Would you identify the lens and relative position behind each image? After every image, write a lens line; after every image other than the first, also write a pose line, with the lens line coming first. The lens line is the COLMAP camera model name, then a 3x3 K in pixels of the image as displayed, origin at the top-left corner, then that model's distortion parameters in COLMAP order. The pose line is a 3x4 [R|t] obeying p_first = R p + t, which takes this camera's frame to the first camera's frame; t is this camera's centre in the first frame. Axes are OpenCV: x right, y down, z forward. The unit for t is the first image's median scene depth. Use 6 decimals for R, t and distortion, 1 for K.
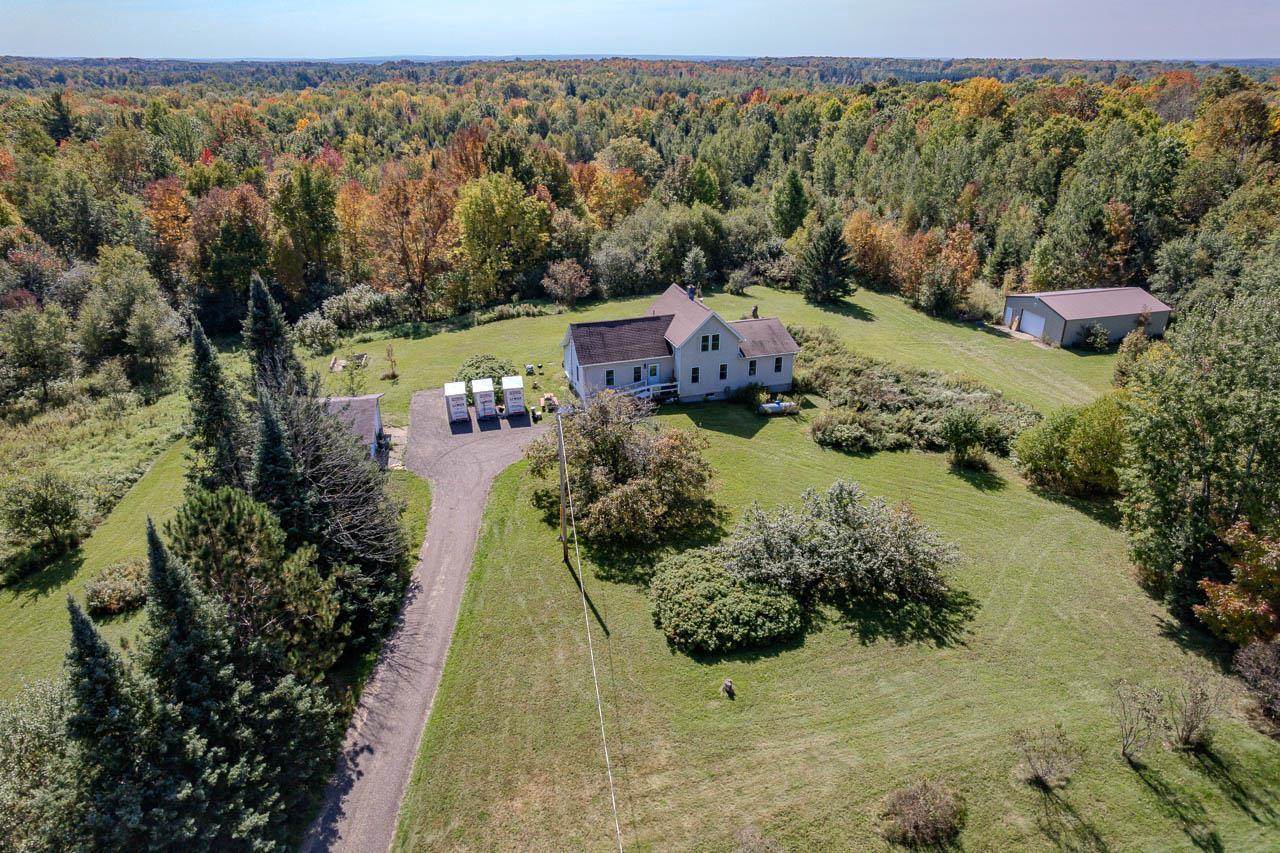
lens RADIAL K [[841.3, 0, 646.0], [0, 841.3, 422.9], [0, 0, 1]] dist [-0.069445, 0.064137]
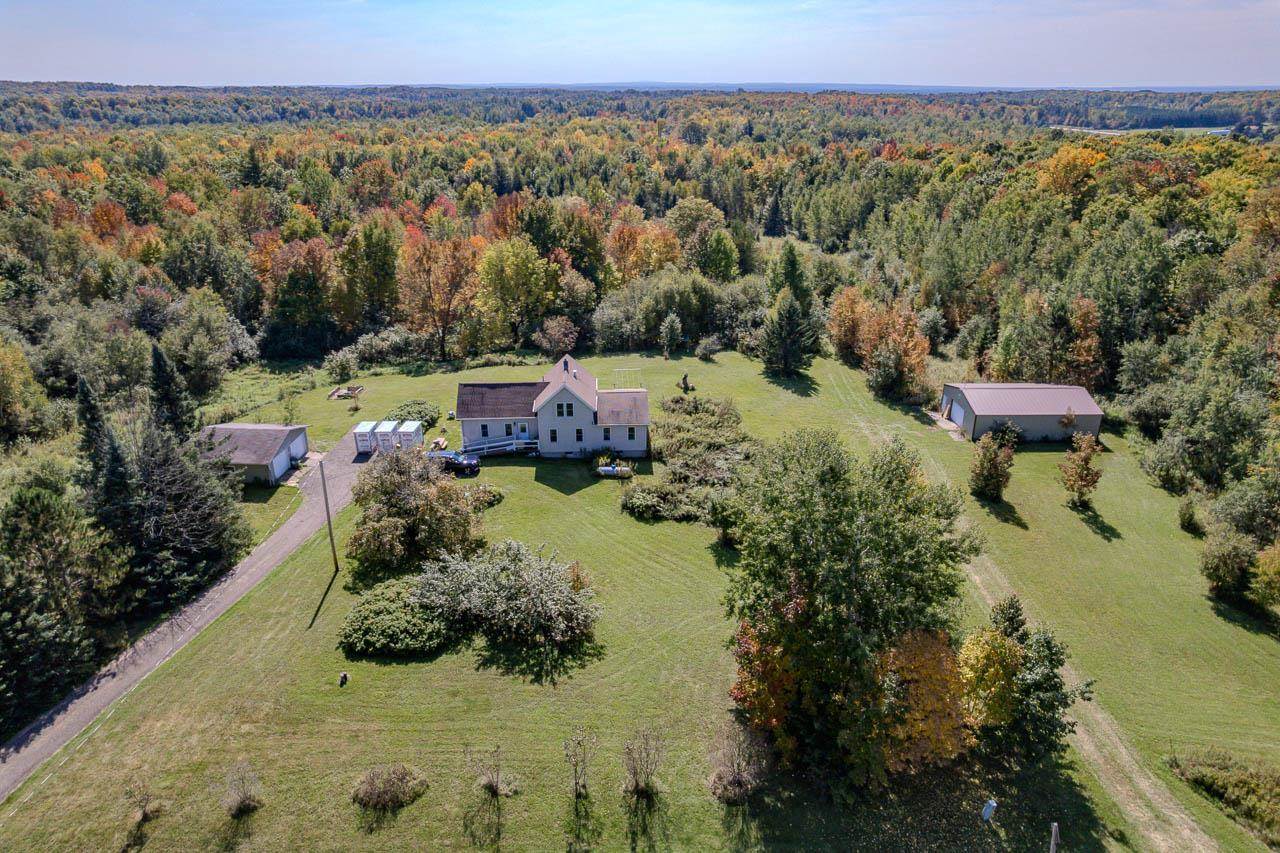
lens RADIAL K [[841.3, 0, 643.0], [0, 841.3, 427.0], [0, 0, 1]] dist [-0.069445, 0.064137]
pose [[0.964307, 0.101988, -0.244358, 0.340702], [-0.107455, 0.994168, -0.009113, -0.052113], [0.242004, 0.035045, 0.969642, -0.084501]]
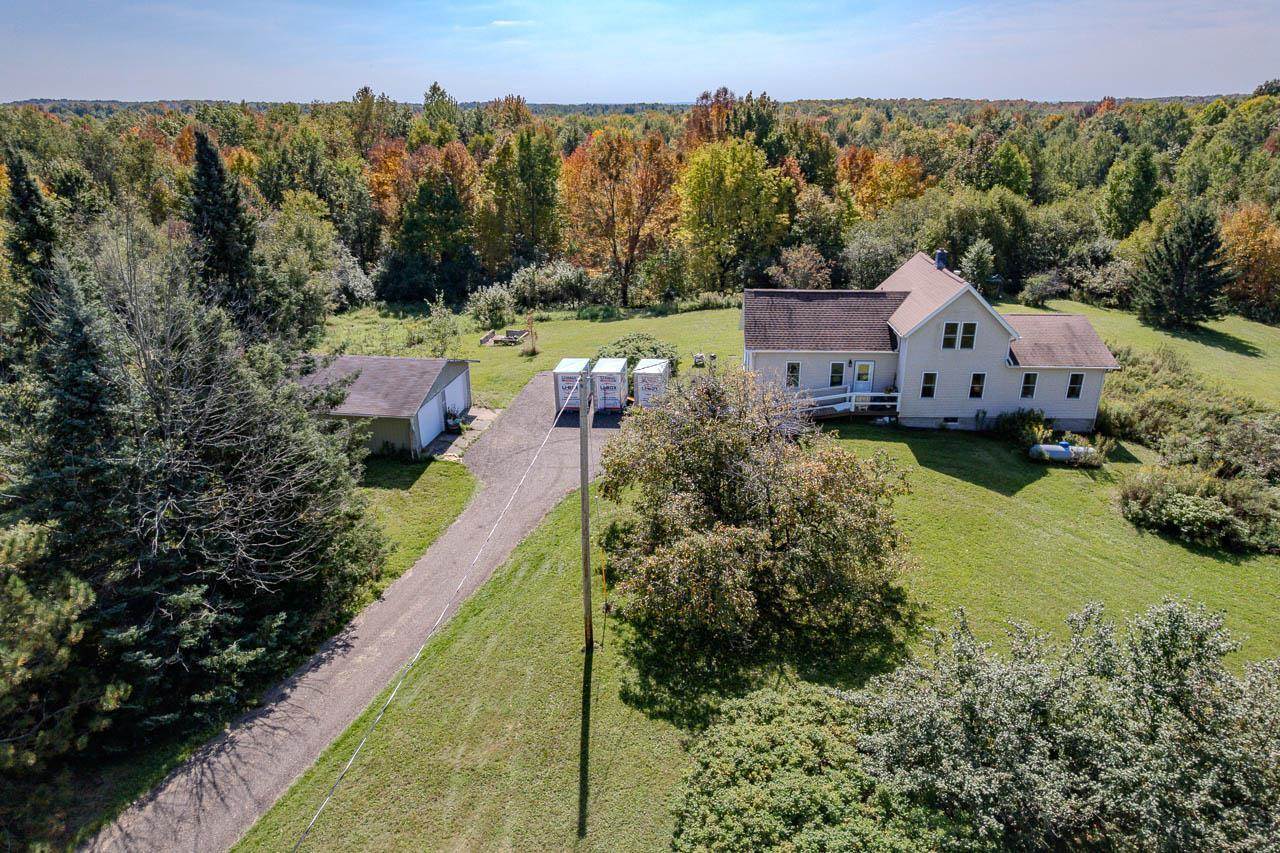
lens RADIAL K [[841.3, 0, 637.4], [0, 841.3, 429.3], [0, 0, 1]] dist [-0.069445, 0.064137]
pose [[0.931126, 0.123698, -0.343078, 0.053894], [-0.138688, 0.990146, -0.019406, 0.013340], [0.337297, 0.065651, 0.939106, 0.246813]]
